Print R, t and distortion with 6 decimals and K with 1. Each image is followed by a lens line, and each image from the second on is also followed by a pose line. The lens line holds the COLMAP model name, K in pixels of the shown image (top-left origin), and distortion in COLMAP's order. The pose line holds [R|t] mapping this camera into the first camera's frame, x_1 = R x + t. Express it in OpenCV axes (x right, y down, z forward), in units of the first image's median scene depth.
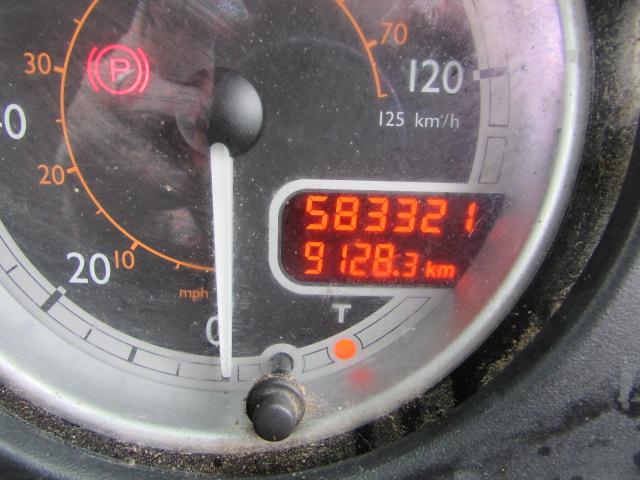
lens RADIAL K [[452.1, 0, 316.9], [0, 452.1, 238.4], [0, 0, 1]] dist [-0.031226, -0.003333]
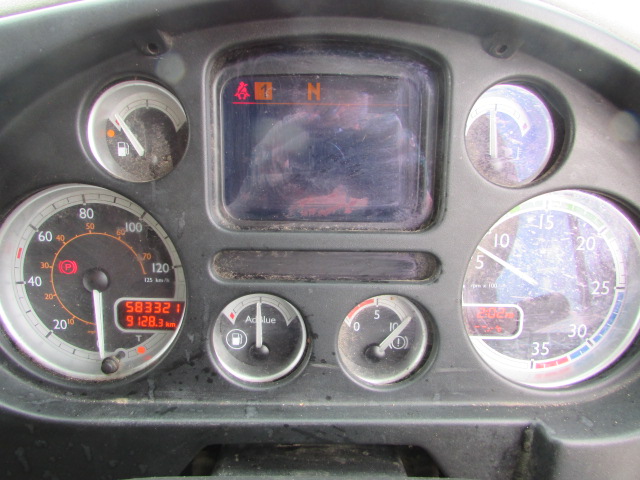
lens RADIAL K [[452.1, 0, 322.7], [0, 452.1, 241.8], [0, 0, 1]] dist [-0.031226, -0.003333]
pose [[0.999887, -0.006930, -0.013307, 1.420227], [0.006364, 0.999094, -0.042070, -0.377250], [0.013586, 0.041981, 0.999026, -2.199511]]
